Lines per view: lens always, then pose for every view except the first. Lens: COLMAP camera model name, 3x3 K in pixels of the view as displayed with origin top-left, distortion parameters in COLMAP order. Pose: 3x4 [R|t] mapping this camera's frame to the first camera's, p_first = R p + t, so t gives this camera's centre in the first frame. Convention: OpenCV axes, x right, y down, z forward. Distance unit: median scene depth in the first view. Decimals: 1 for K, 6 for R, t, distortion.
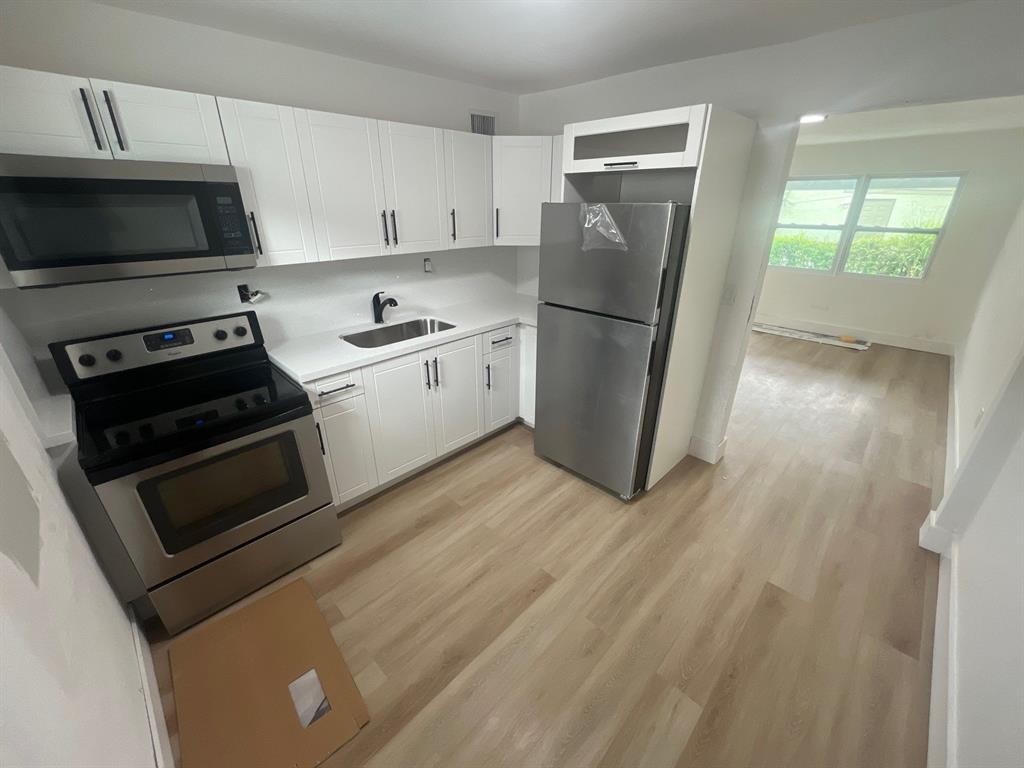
lens RADIAL K [[410.9, 0, 510.2], [0, 410.9, 385.8], [0, 0, 1]] dist [-0.007148, -0.000009]
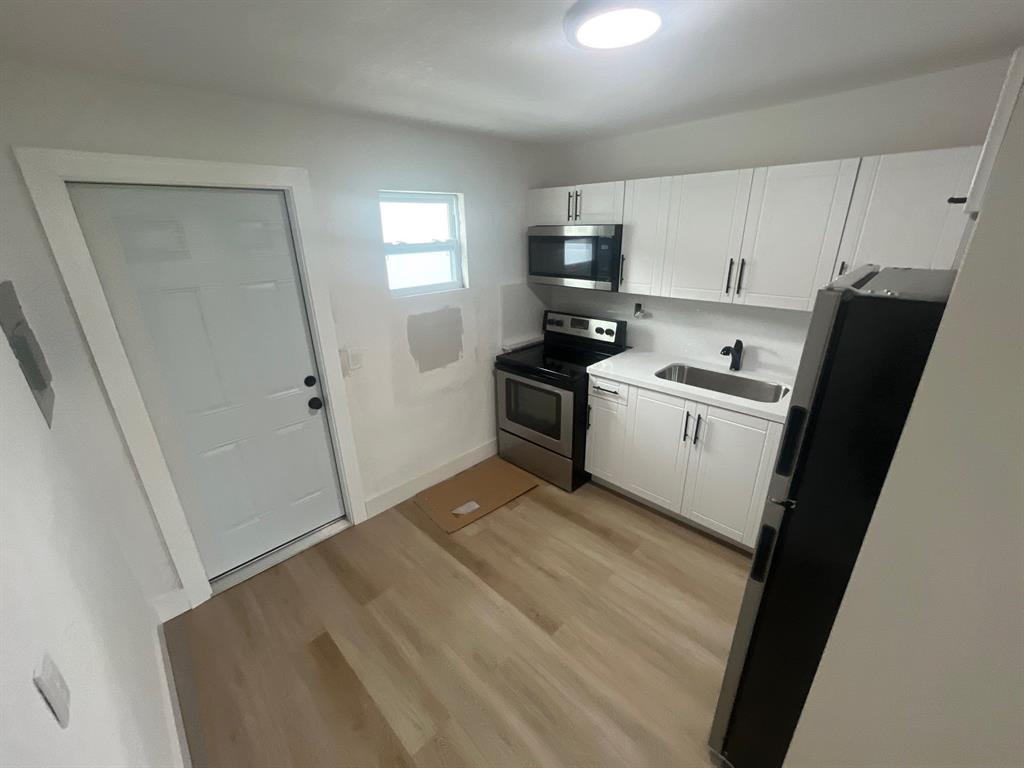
lens RADIAL K [[410.9, 0, 507.5], [0, 410.9, 384.6], [0, 0, 1]] dist [-0.007148, -0.000009]
pose [[-0.010569, 0.355901, -0.934464, 0.764347], [-0.383386, 0.861657, 0.332508, -0.309004], [0.923528, 0.361775, 0.127341, 0.527506]]
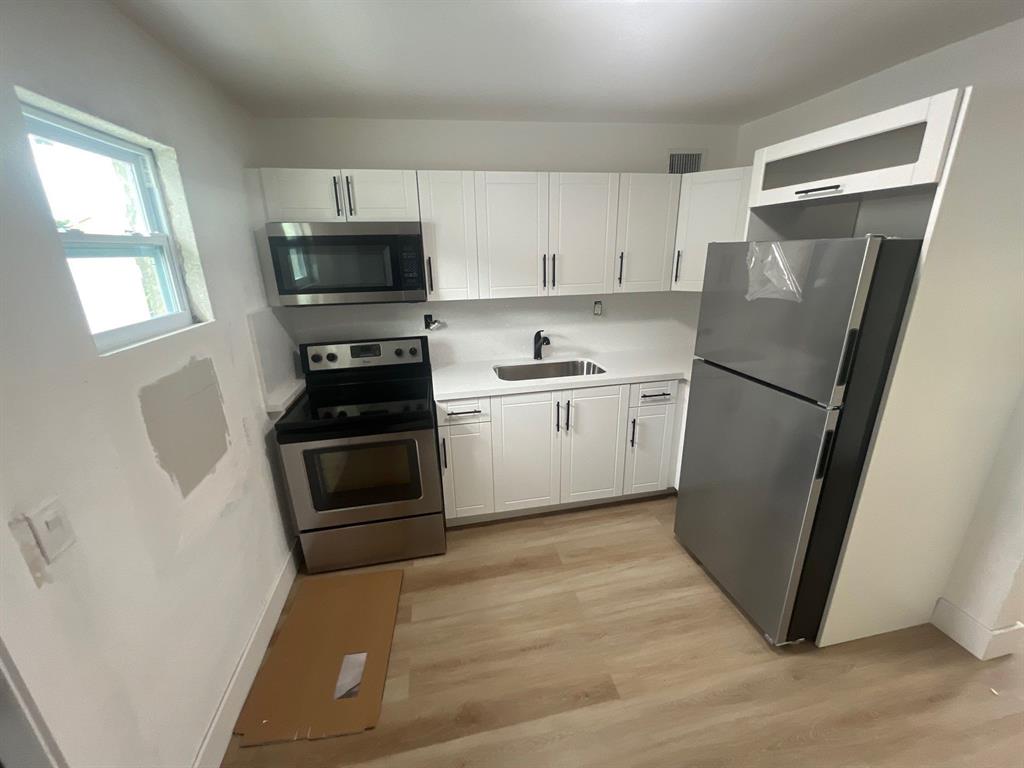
lens RADIAL K [[410.9, 0, 508.8], [0, 410.9, 385.3], [0, 0, 1]] dist [-0.007148, -0.000009]
pose [[0.827441, 0.156203, -0.539391, 0.251511], [-0.206564, 0.977853, -0.033698, -0.048618], [0.522181, 0.139302, 0.841381, 0.122305]]
